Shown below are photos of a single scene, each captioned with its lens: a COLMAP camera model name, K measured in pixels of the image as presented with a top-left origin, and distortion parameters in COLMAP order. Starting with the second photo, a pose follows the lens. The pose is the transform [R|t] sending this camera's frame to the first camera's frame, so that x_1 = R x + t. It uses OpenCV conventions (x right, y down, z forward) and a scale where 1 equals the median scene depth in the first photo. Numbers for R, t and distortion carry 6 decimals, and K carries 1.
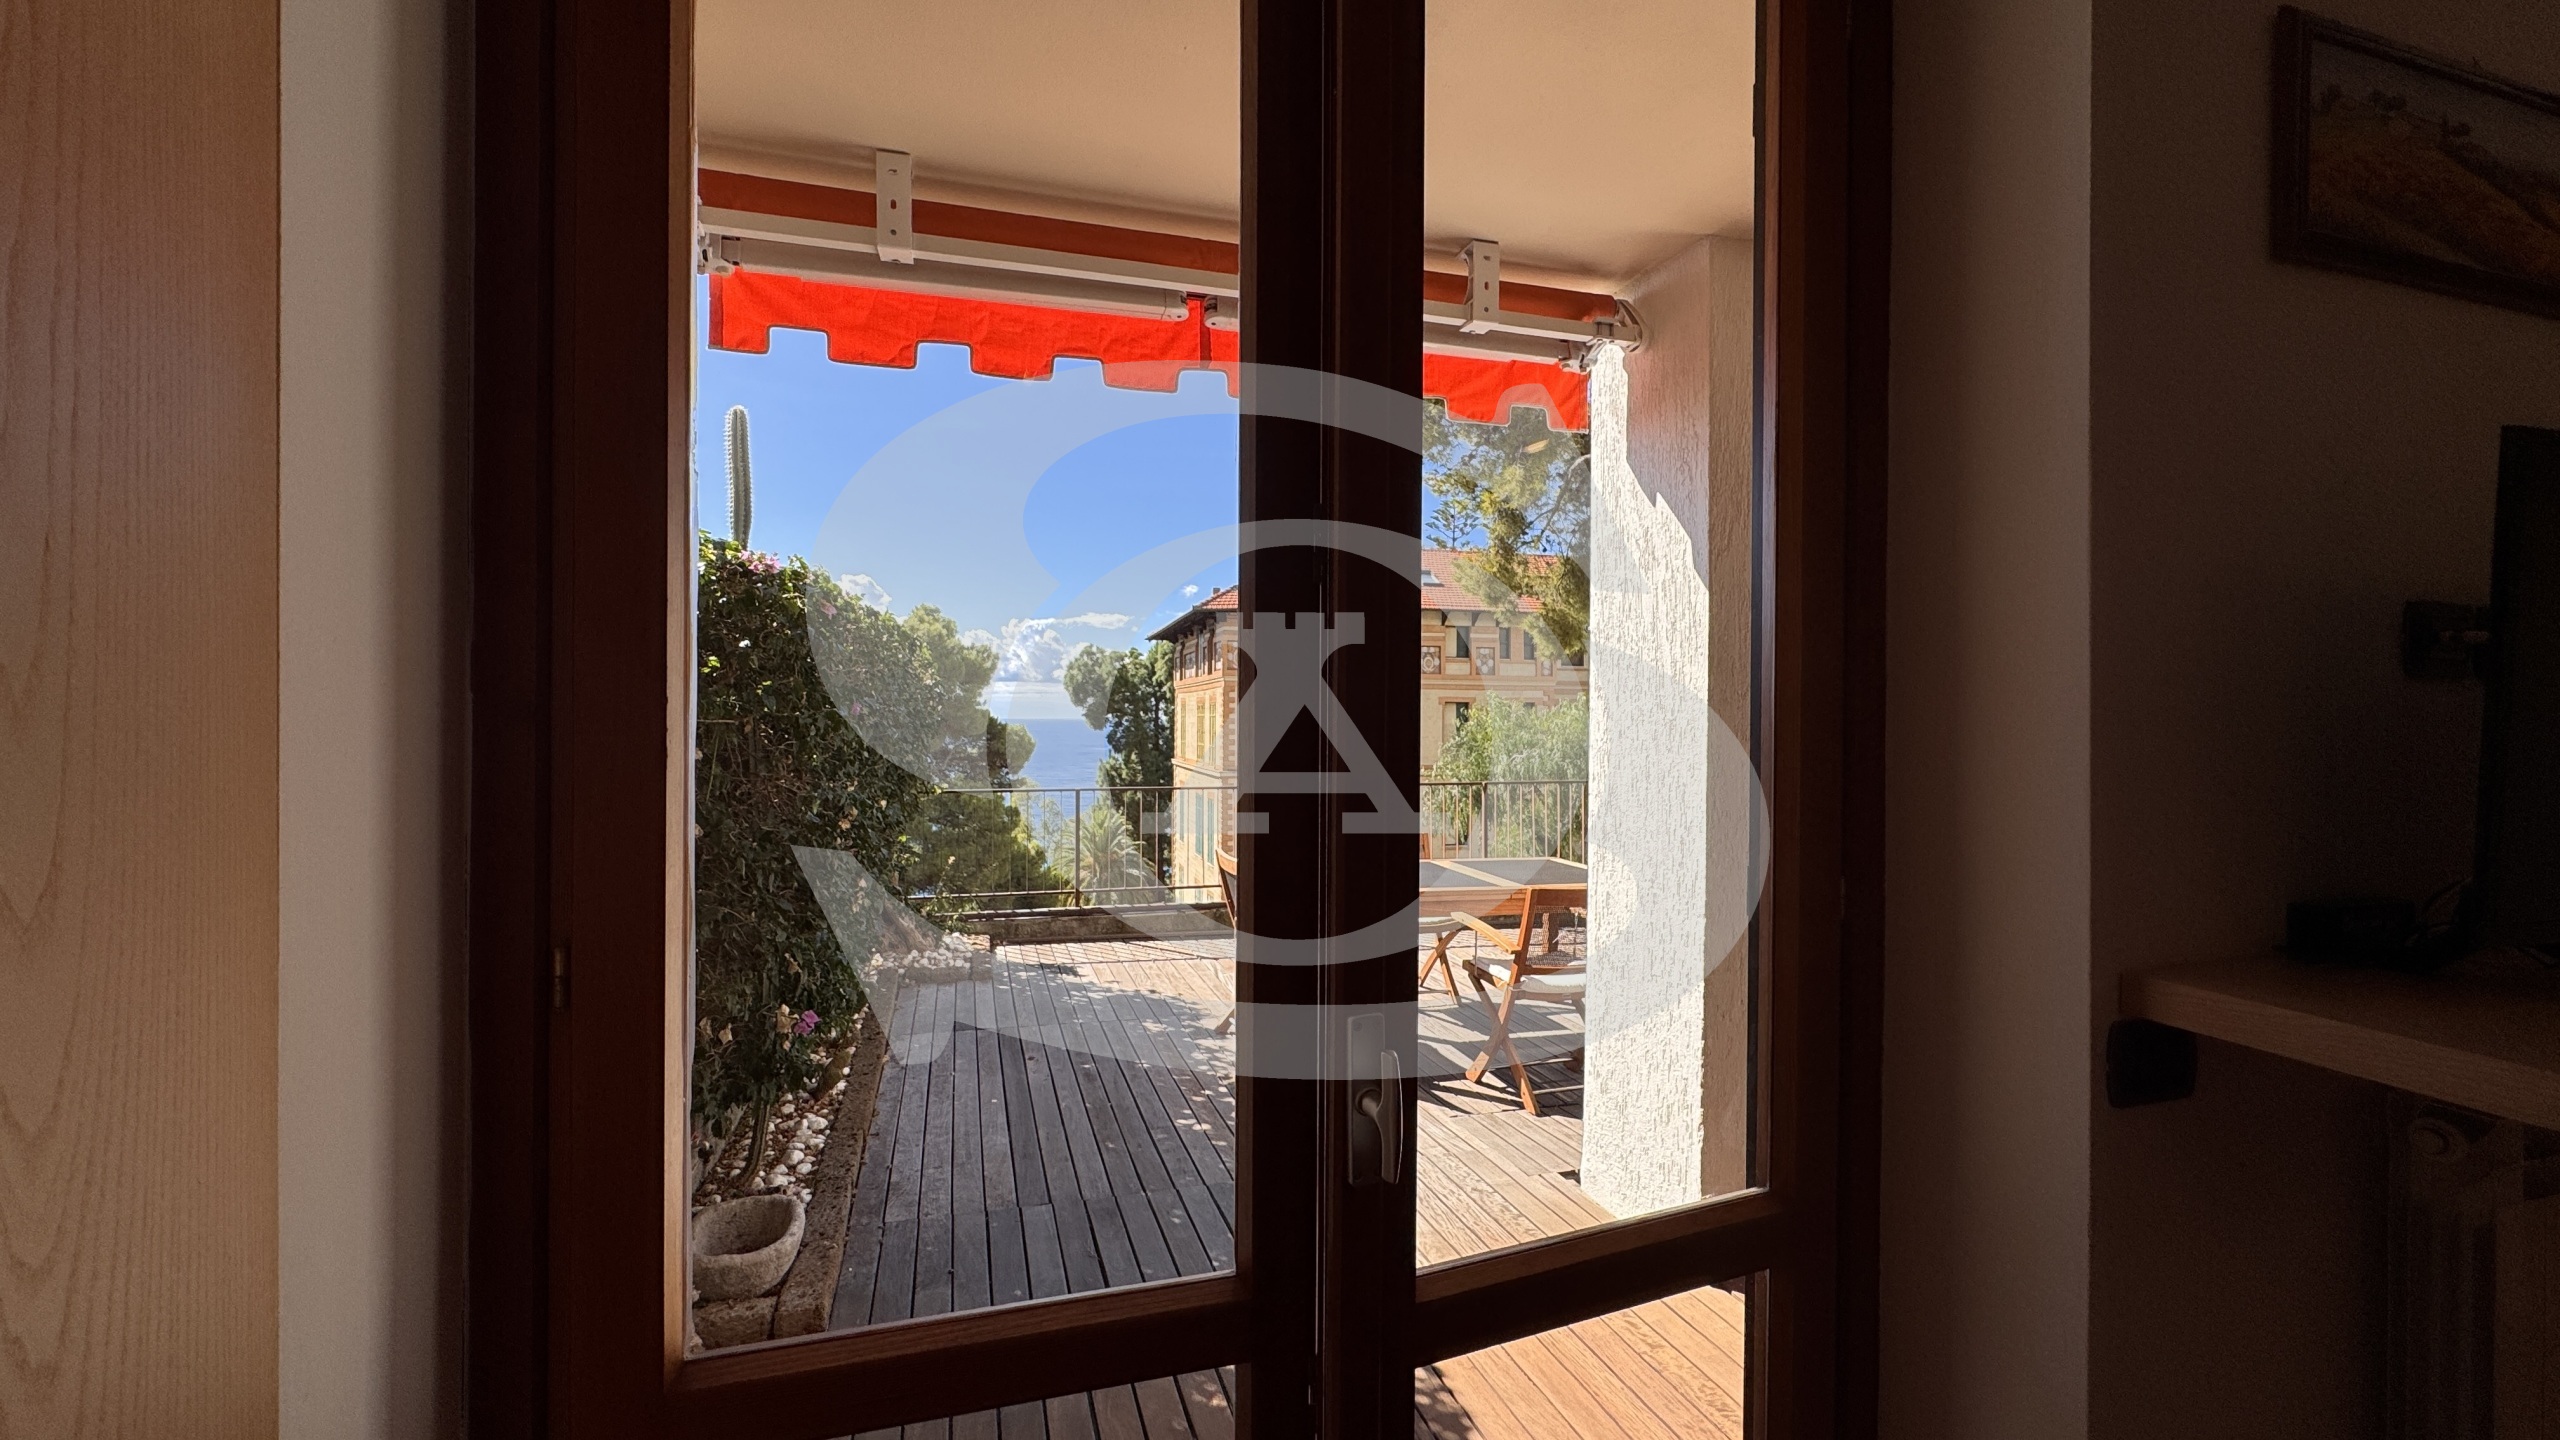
lens RADIAL K [[1019.8, 0, 1280.8], [0, 1019.8, 712.6], [0, 0, 1]] dist [0.000246, 0.000195]
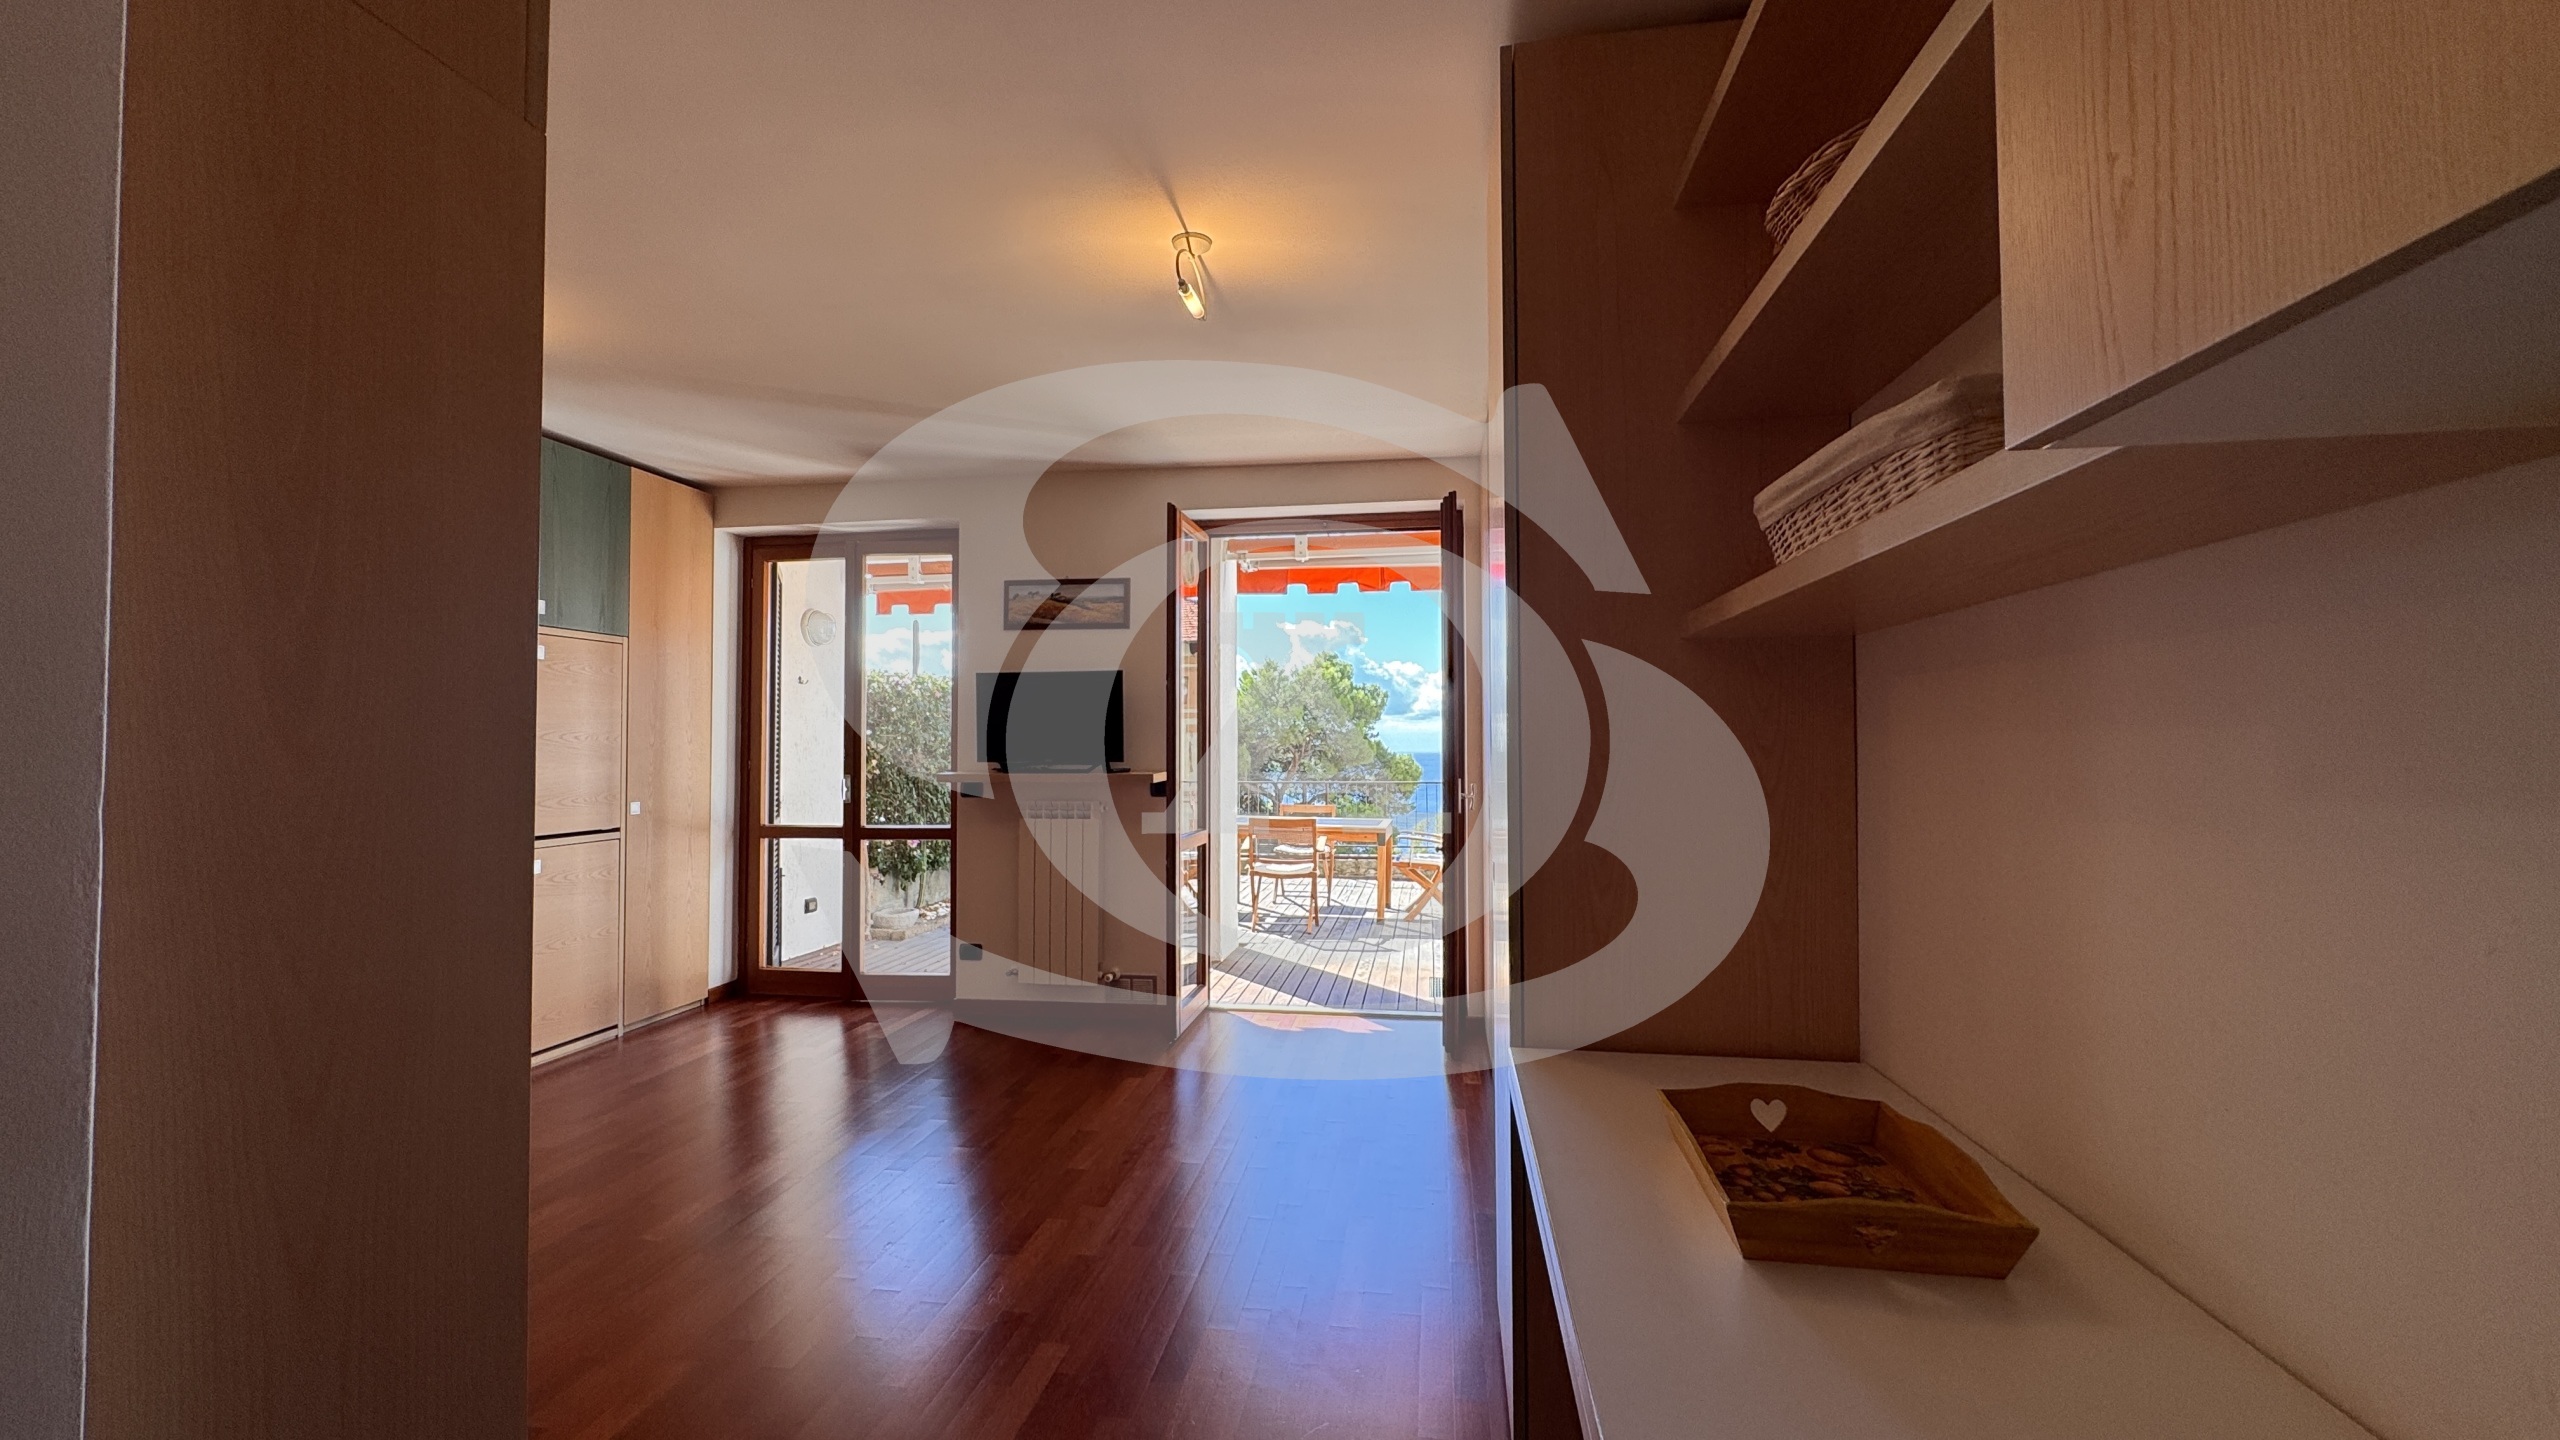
lens RADIAL K [[1019.8, 0, 1277.5], [0, 1019.8, 747.1], [0, 0, 1]] dist [0.000246, 0.000195]
pose [[0.898541, -0.008219, -0.438813, 1.514230], [0.008697, 0.999962, -0.000922, 0.045720], [0.438804, -0.002988, 0.898578, -0.996046]]
